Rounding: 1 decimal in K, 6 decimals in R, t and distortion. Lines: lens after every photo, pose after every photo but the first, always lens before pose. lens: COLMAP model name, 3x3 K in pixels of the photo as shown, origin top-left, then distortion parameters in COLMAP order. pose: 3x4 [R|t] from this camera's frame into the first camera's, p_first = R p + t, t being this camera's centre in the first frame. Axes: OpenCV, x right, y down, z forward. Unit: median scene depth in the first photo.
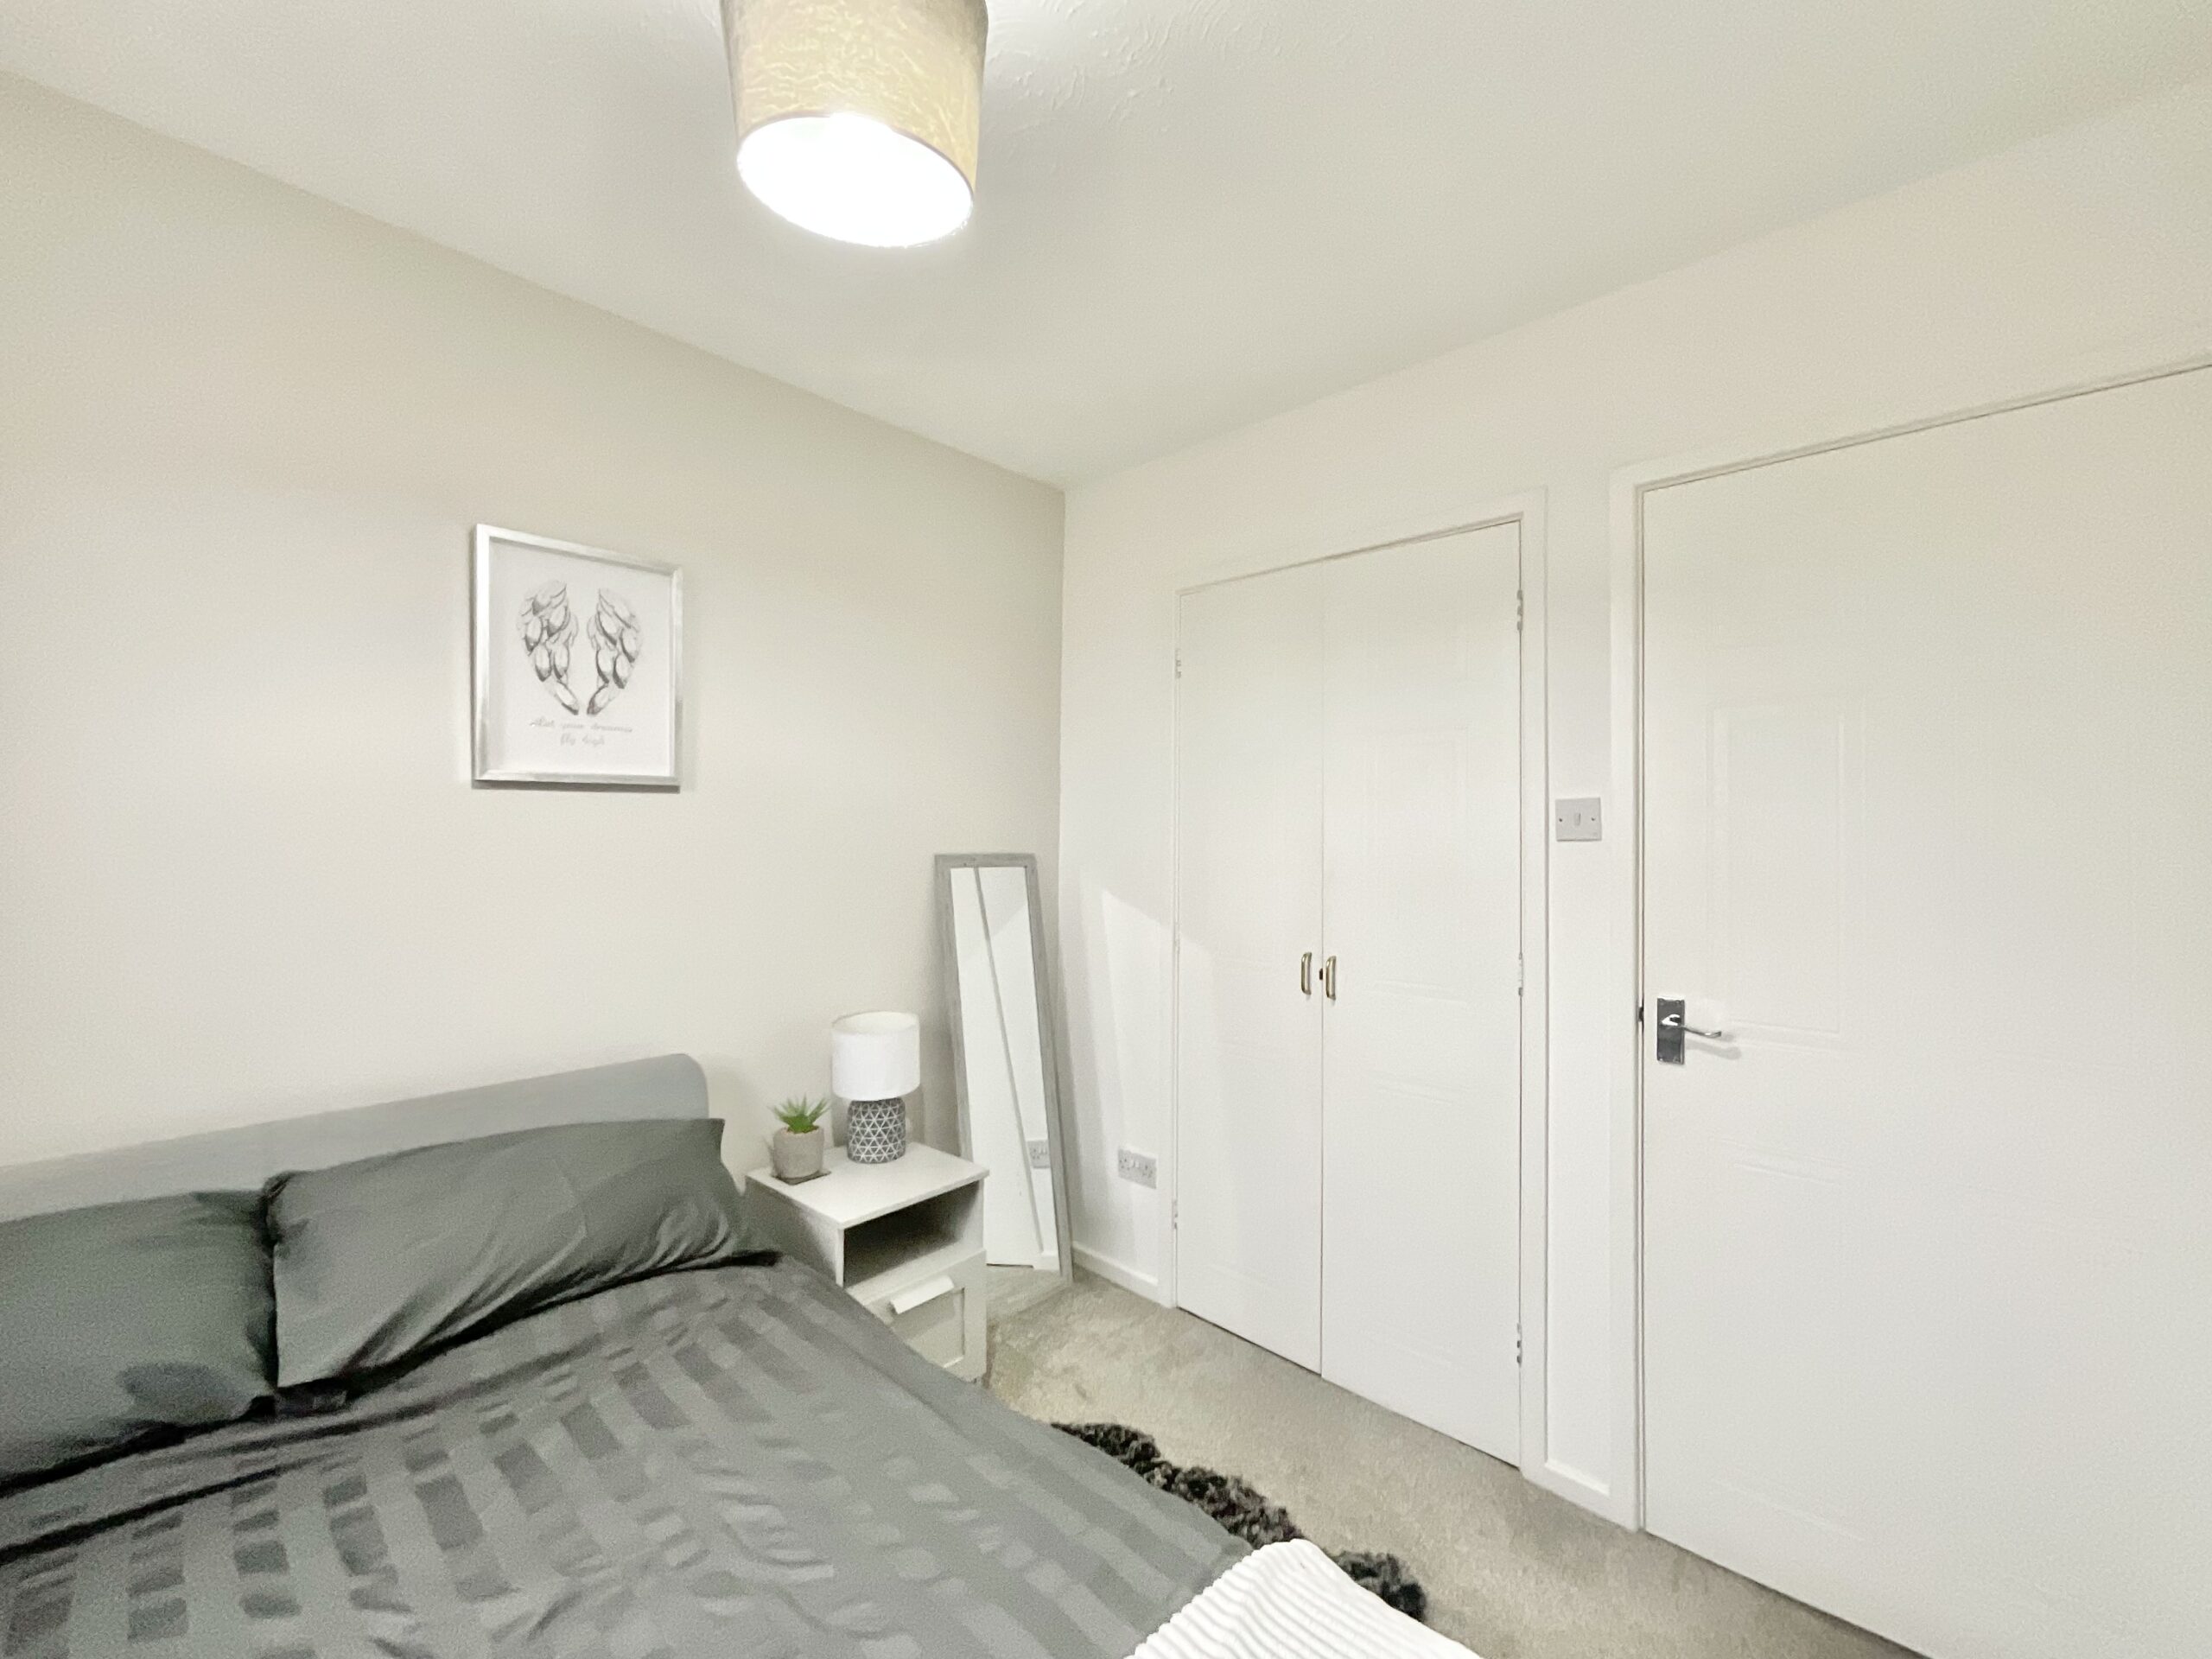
lens RADIAL K [[902.1, 0, 1104.2], [0, 902.1, 827.1], [0, 0, 1]] dist [0.000986, -0.000126]
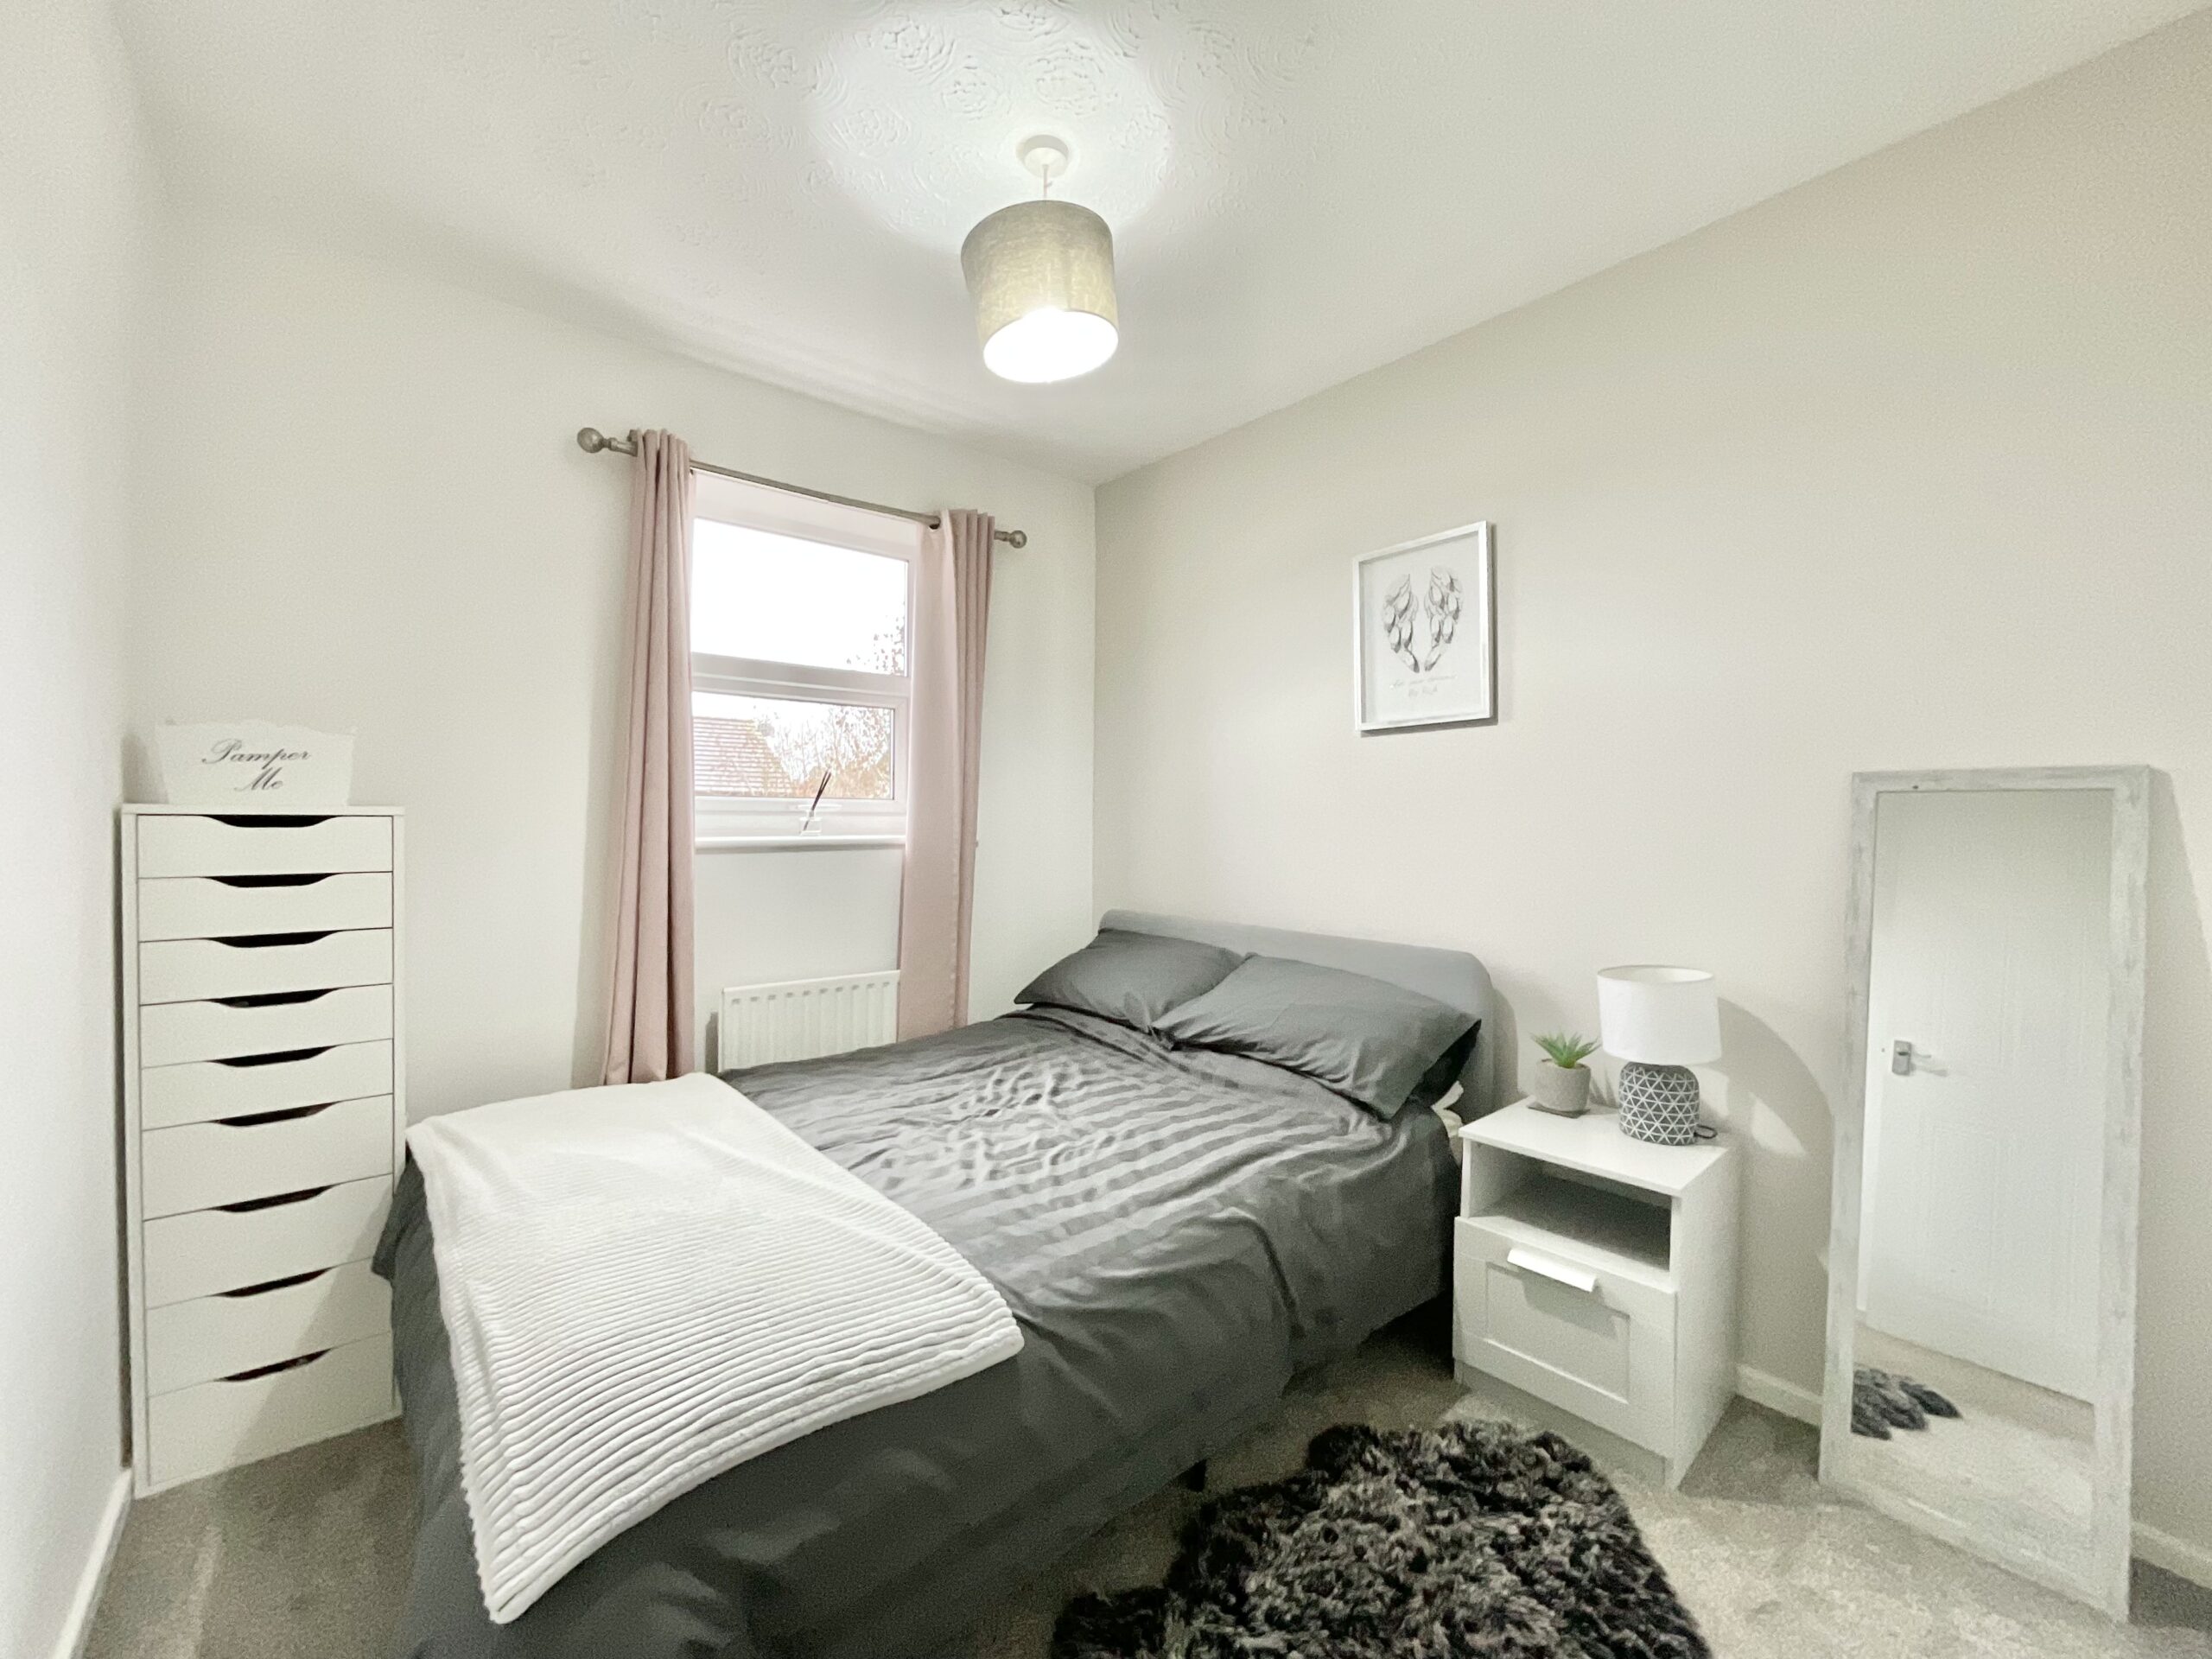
lens RADIAL K [[902.1, 0, 1104.2], [0, 902.1, 827.1], [0, 0, 1]] dist [0.000986, -0.000126]
pose [[-0.115491, 0.016669, -0.993169, 0.782430], [0.015724, 0.999765, 0.014952, 0.072715], [0.993184, -0.013890, -0.115726, 0.730391]]
